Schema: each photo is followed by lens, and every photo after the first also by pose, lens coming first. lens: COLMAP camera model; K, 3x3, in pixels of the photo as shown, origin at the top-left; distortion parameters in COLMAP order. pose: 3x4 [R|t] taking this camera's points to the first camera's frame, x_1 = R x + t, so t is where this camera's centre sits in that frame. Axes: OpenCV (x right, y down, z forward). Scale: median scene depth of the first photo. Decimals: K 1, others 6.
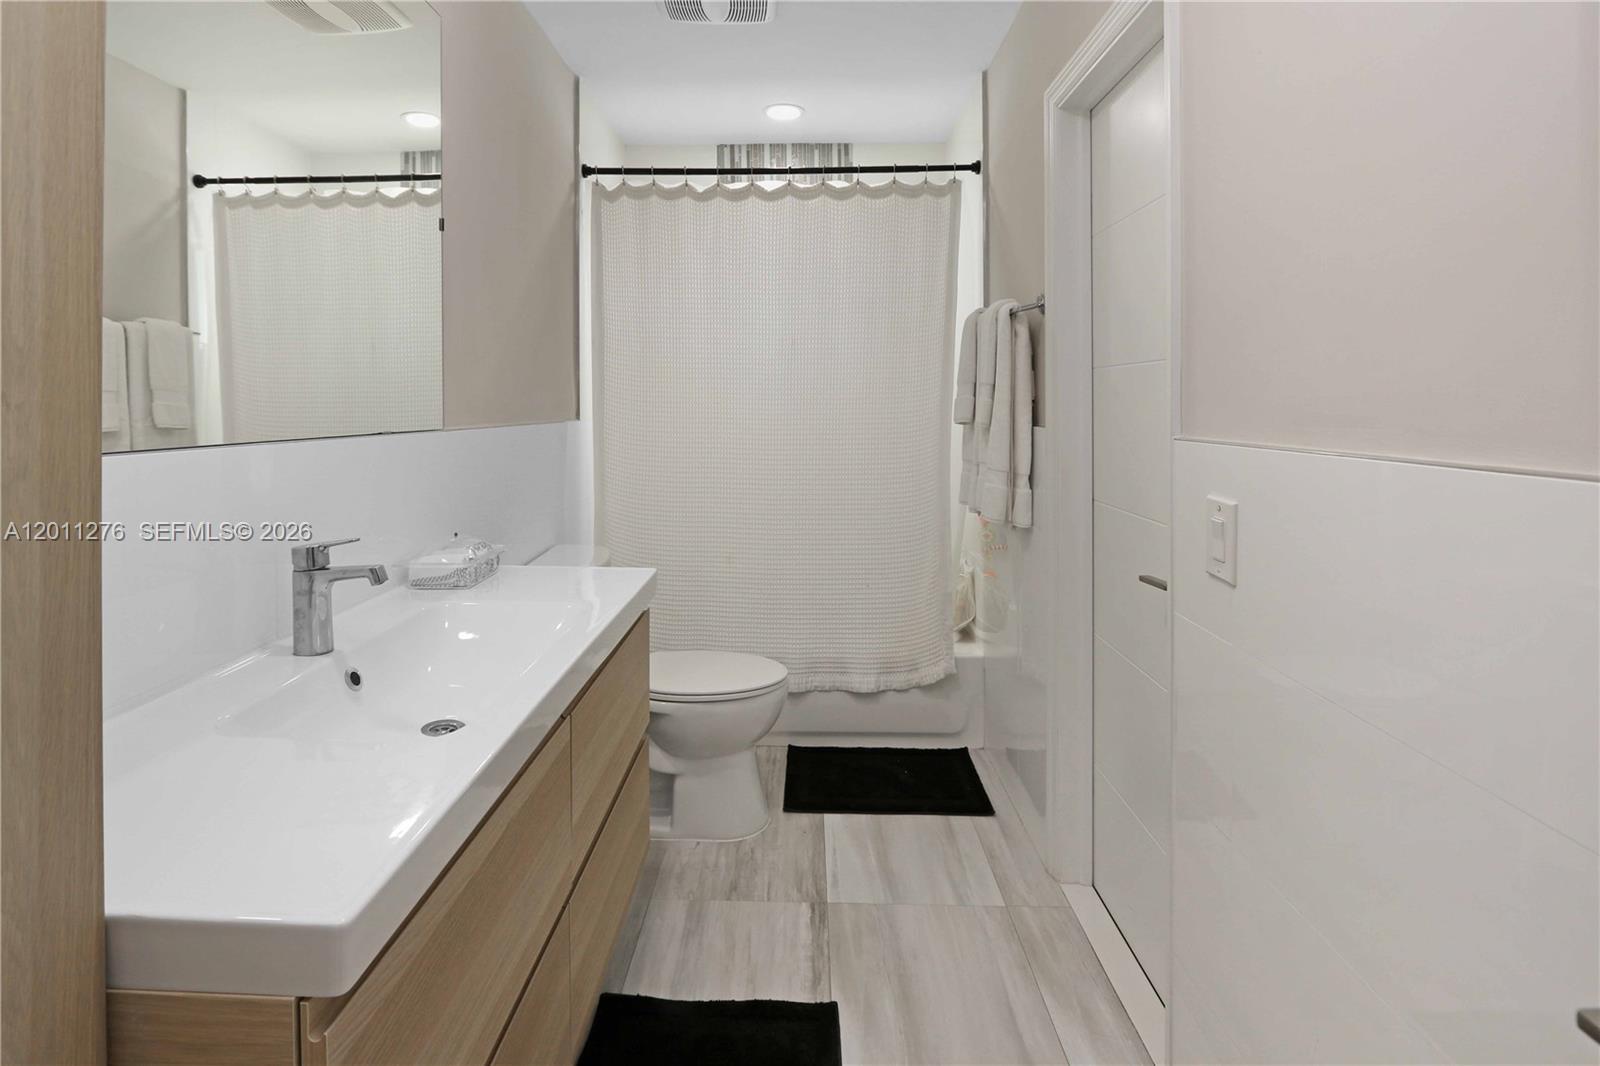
lens RADIAL K [[781.5, 0, 799.1], [0, 781.5, 464.2], [0, 0, 1]] dist [-0.013099, 0.000957]
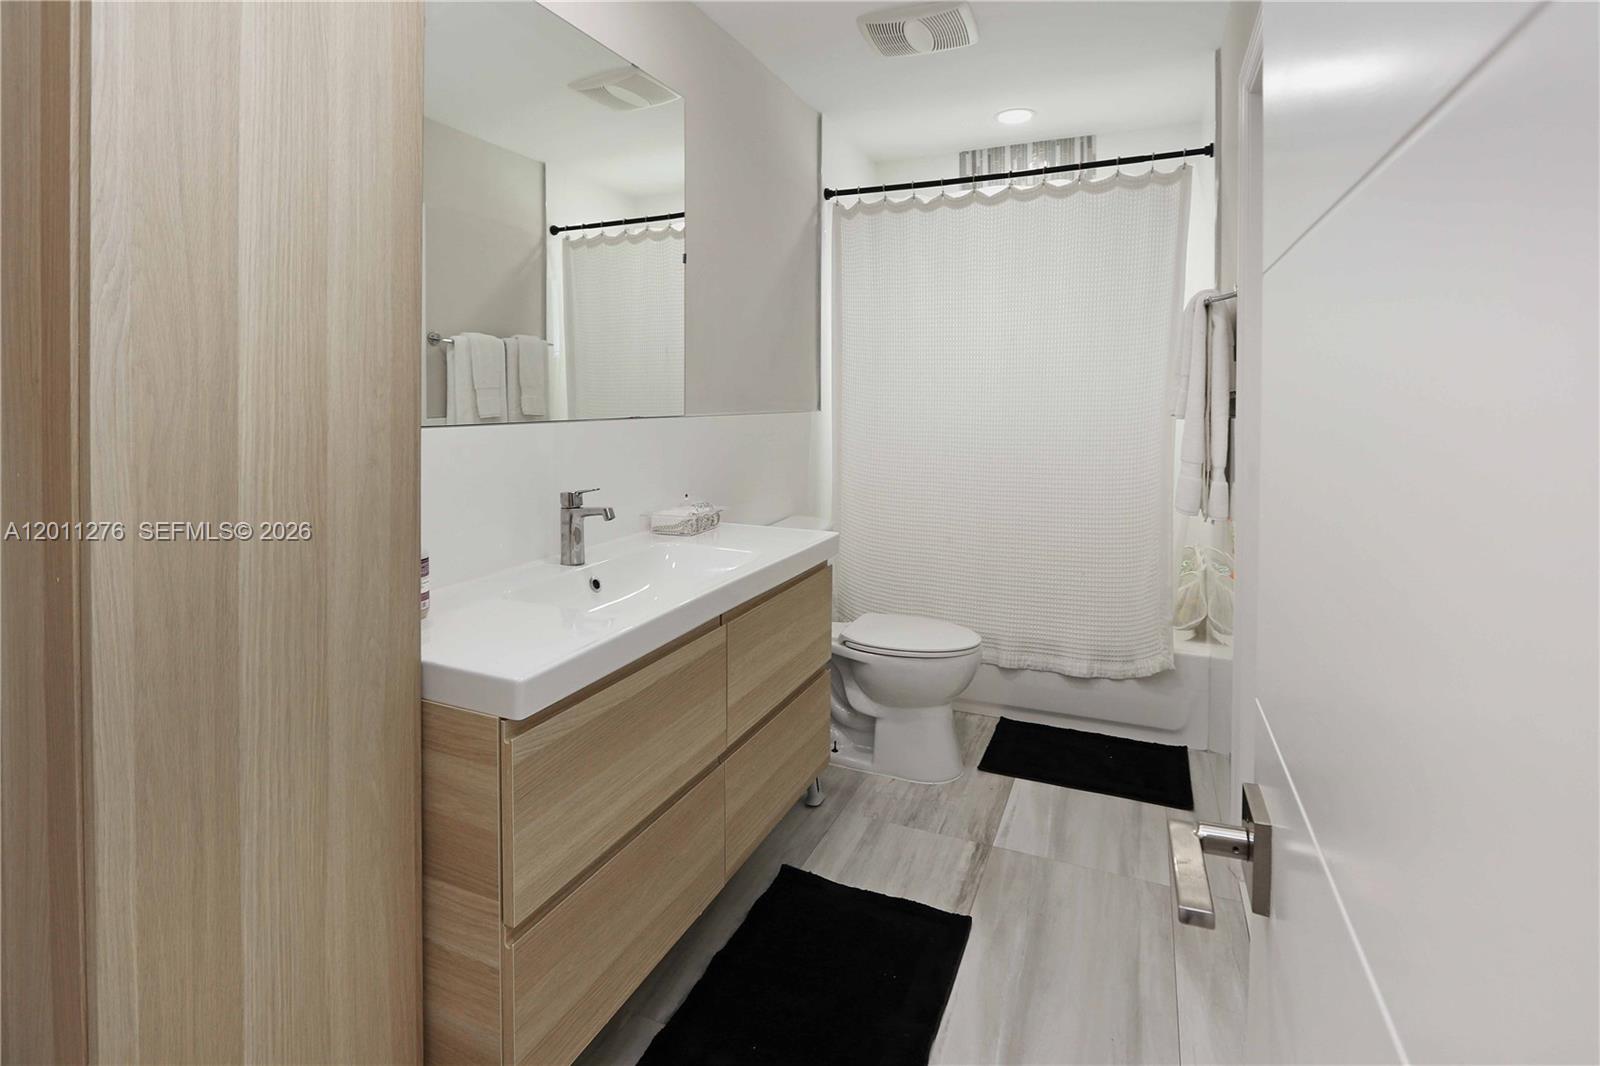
lens RADIAL K [[762.6, 0, 796.4], [0, 762.6, 478.5], [0, 0, 1]] dist [-0.015858, 0.000219]
pose [[0.927860, 0.036872, -0.371100, 0.125442], [-0.026020, 0.999076, 0.034208, 0.007616], [0.372019, -0.022084, 0.927962, -0.076893]]
